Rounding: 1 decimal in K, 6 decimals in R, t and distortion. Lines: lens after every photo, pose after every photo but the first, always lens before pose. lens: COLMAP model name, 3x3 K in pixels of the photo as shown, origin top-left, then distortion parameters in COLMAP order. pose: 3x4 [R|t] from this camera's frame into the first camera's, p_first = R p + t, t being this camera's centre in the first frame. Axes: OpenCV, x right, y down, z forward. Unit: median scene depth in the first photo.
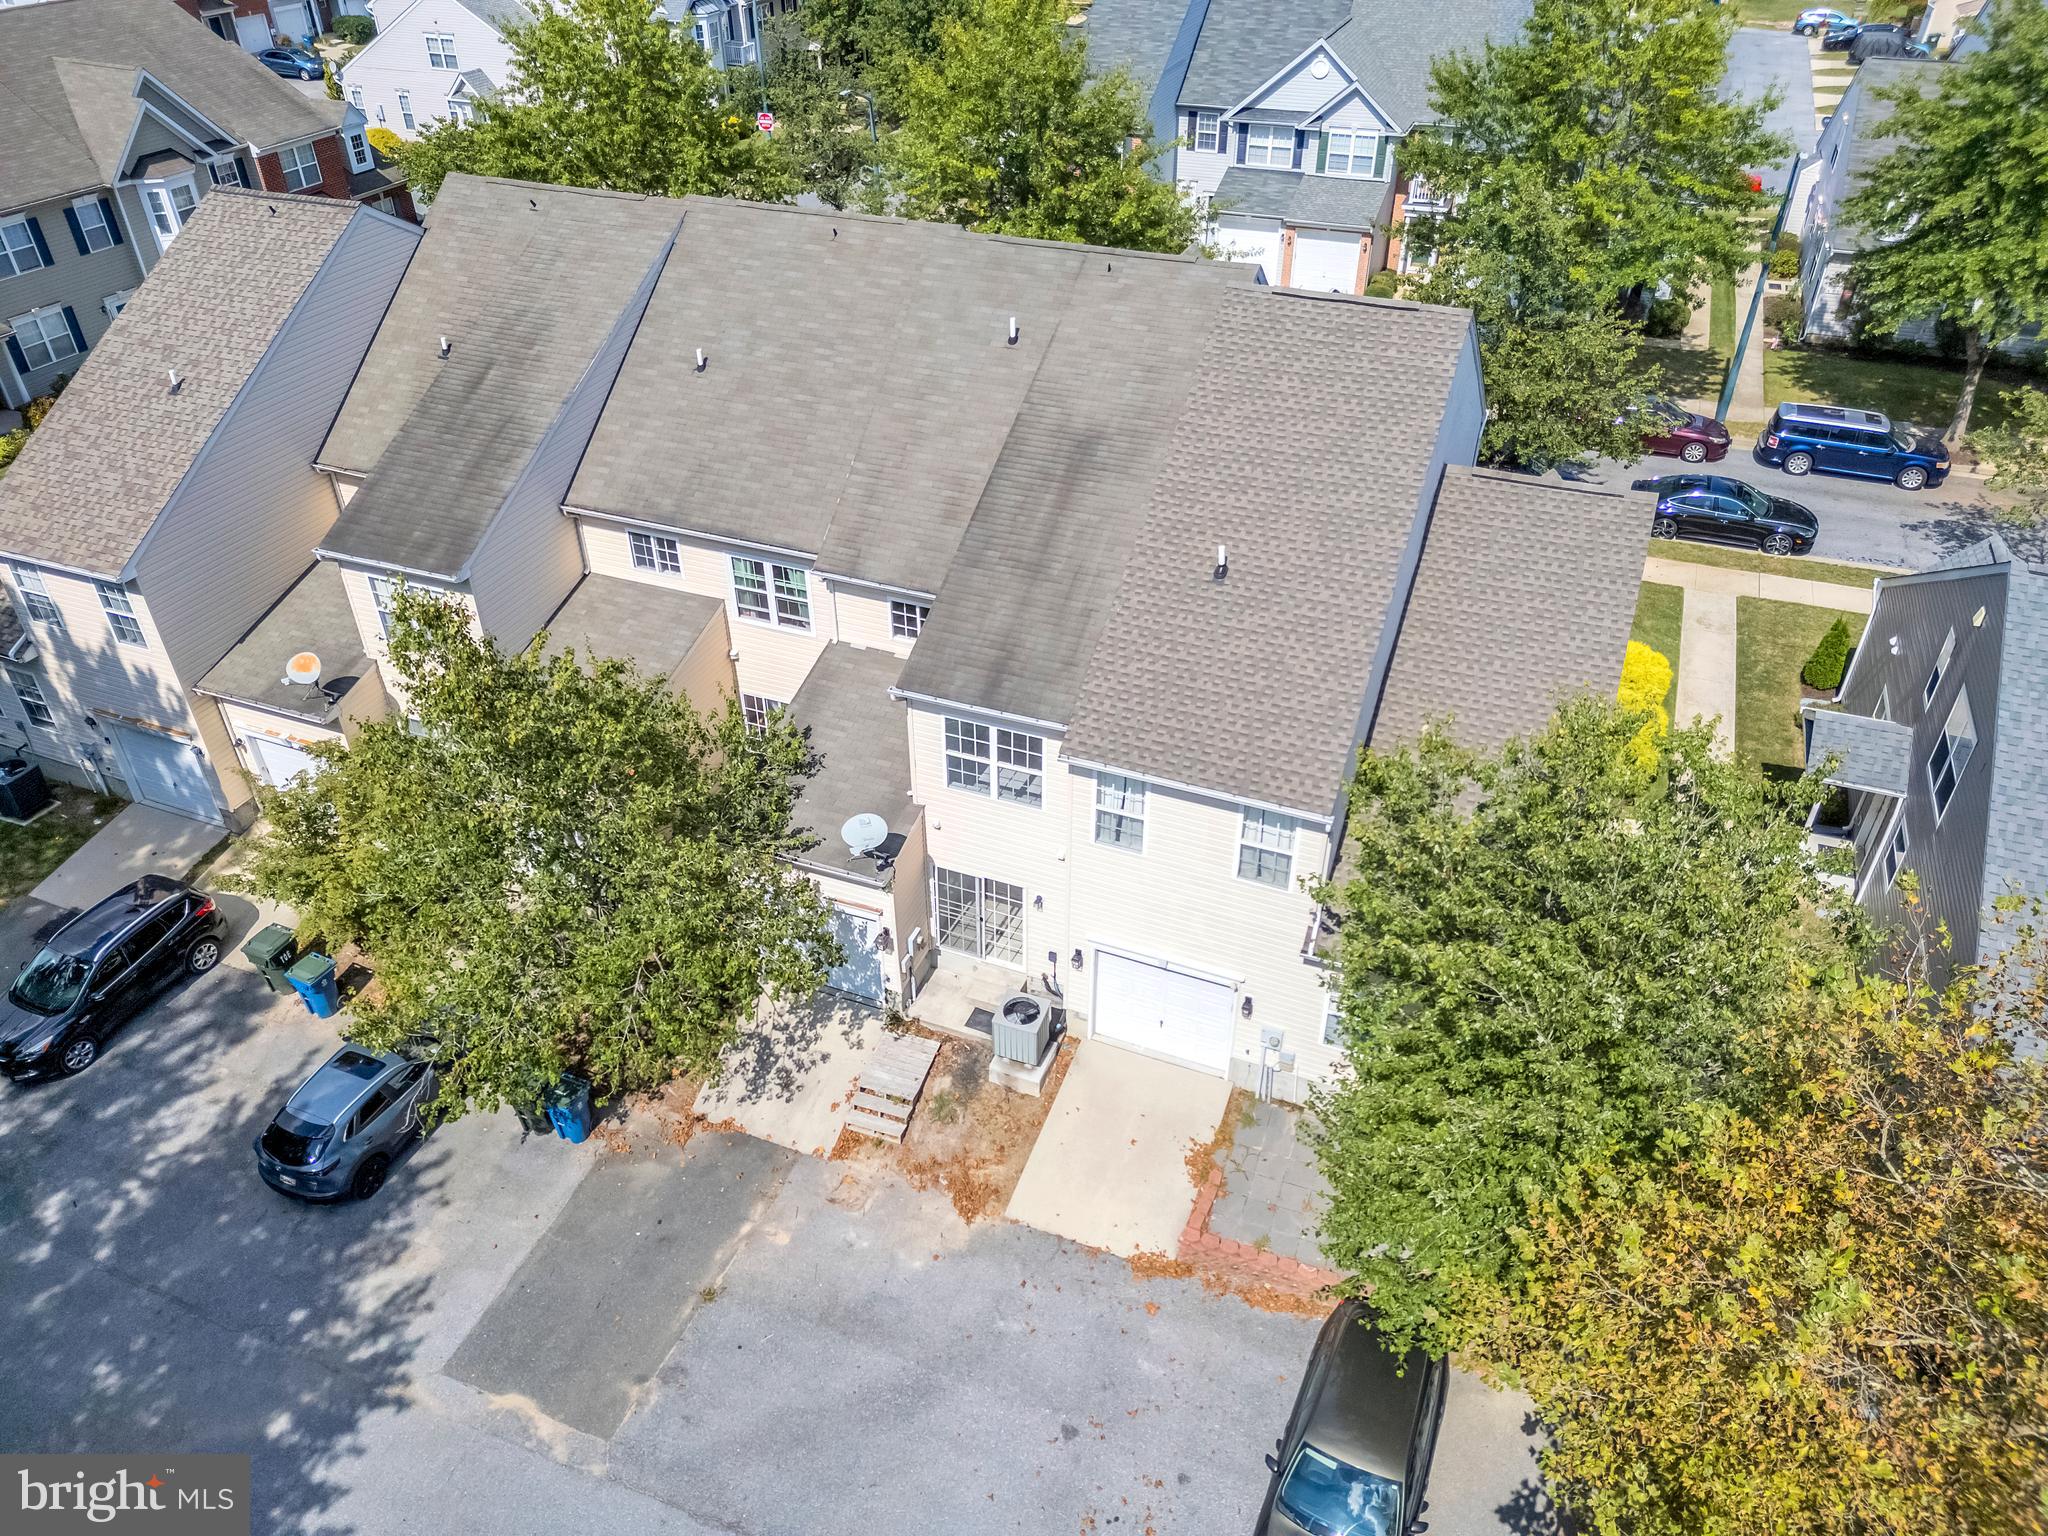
lens RADIAL K [[1439.6, 0, 1008.7], [0, 1439.6, 756.5], [0, 0, 1]] dist [0.111296, -0.127864]
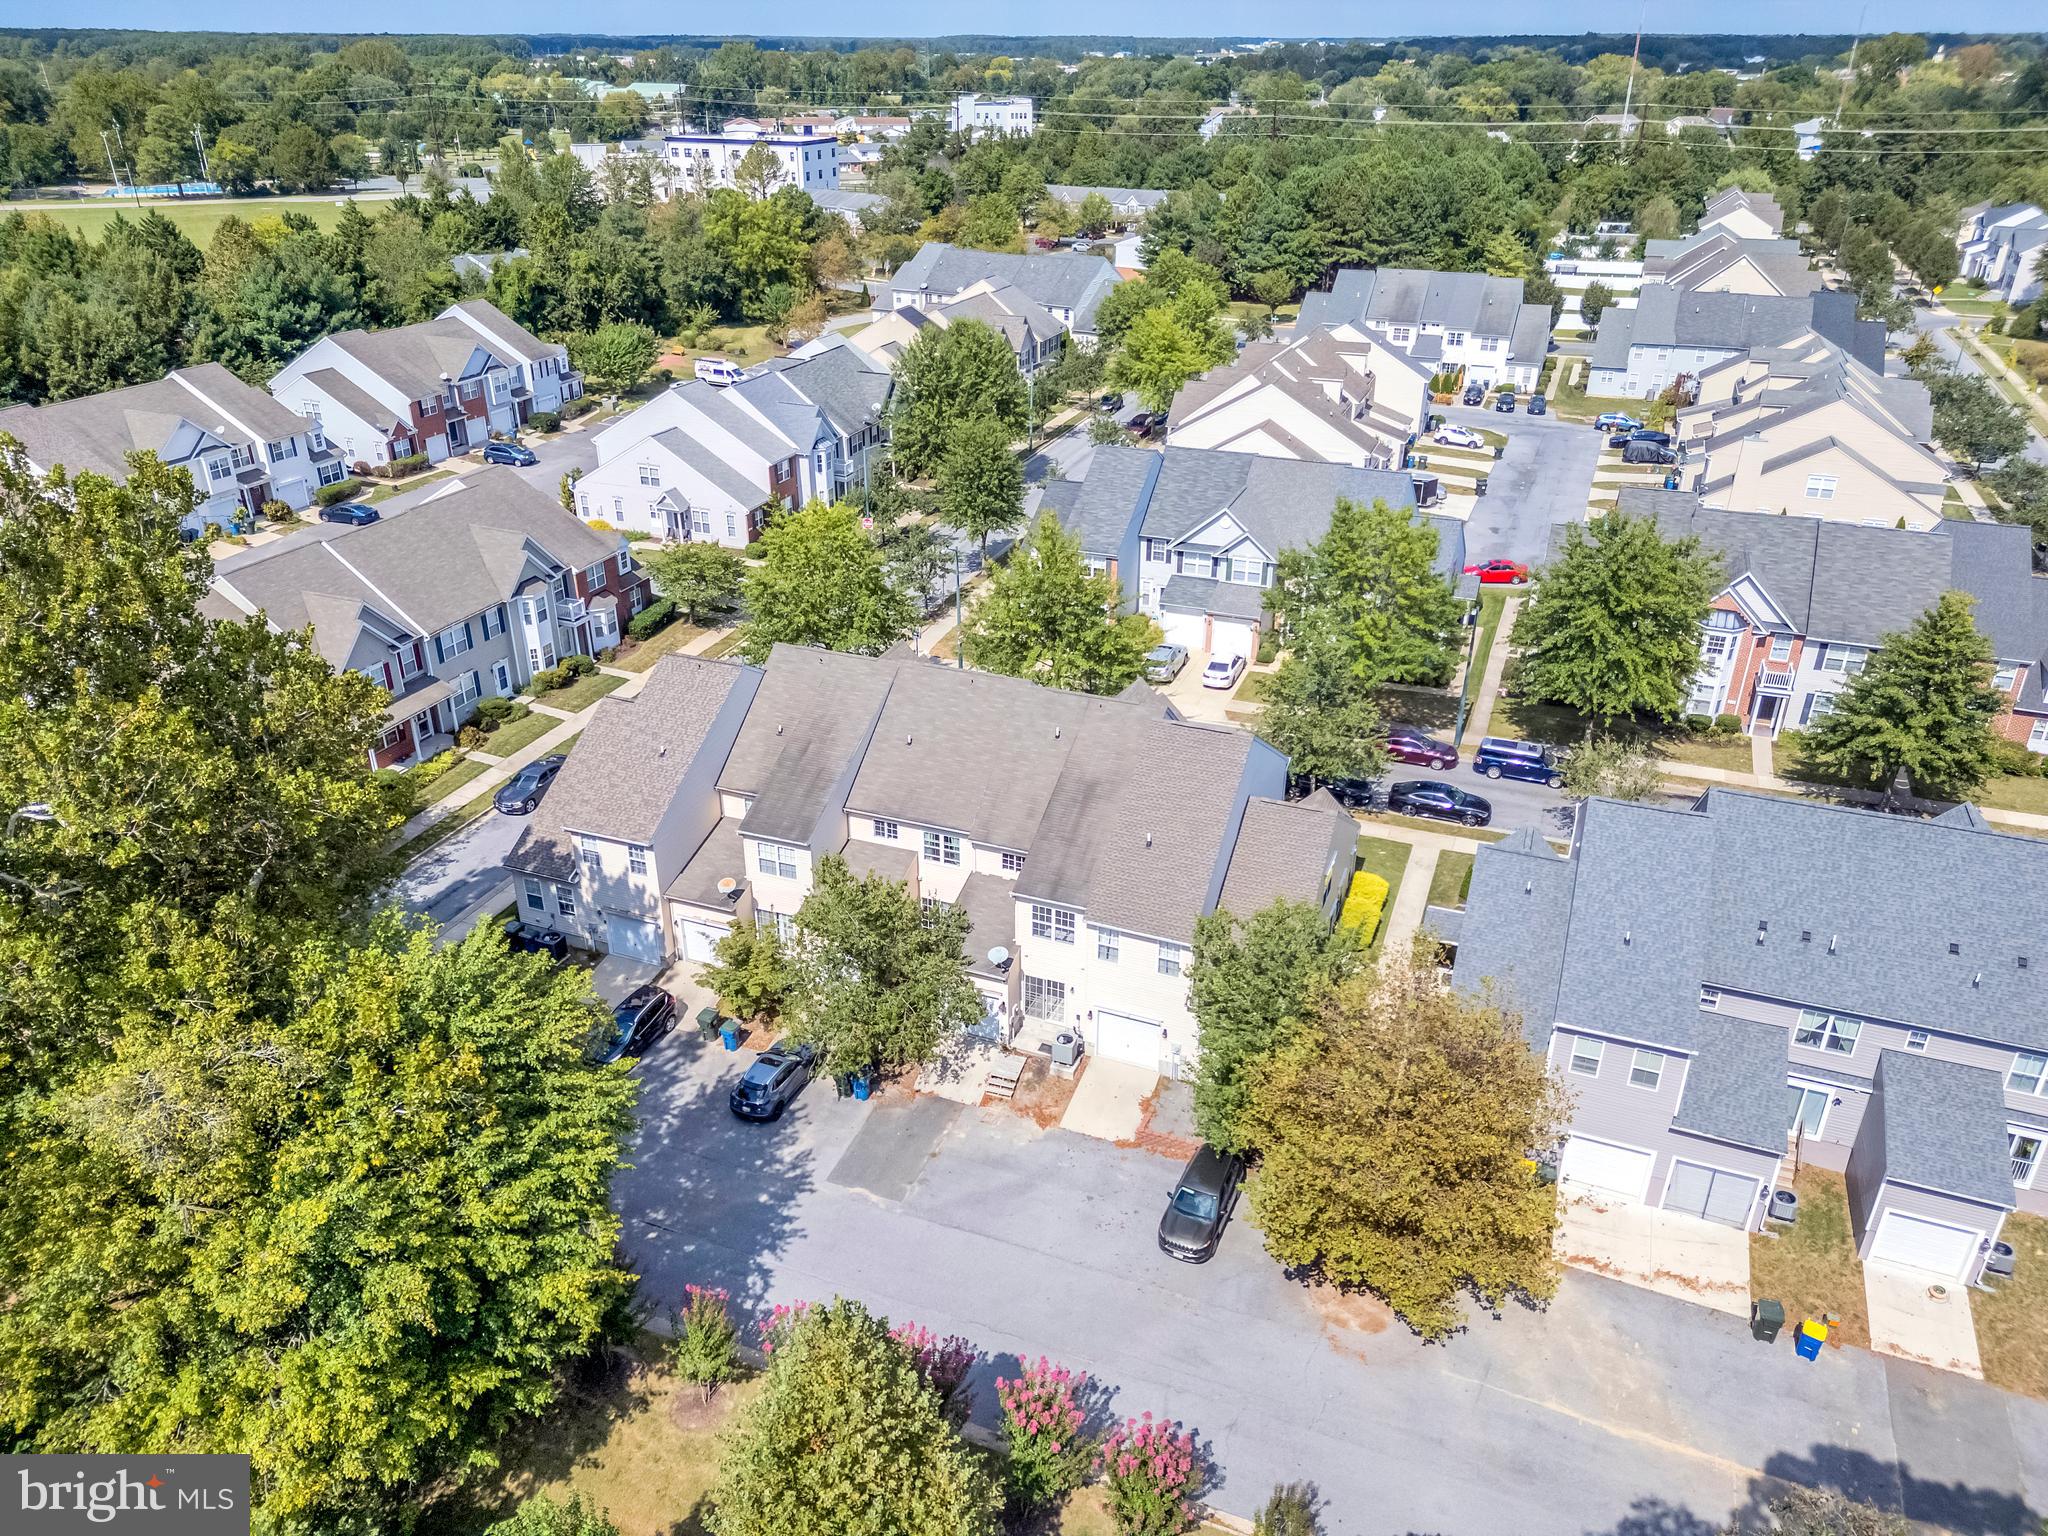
lens RADIAL K [[1439.6, 0, 1008.7], [0, 1439.6, 756.5], [0, 0, 1]] dist [0.111296, -0.127864]
pose [[0.999963, 0.002983, 0.008067, -0.088047], [-0.001702, 0.988003, -0.154428, 0.082030], [-0.008431, 0.154408, 0.987971, -1.148867]]
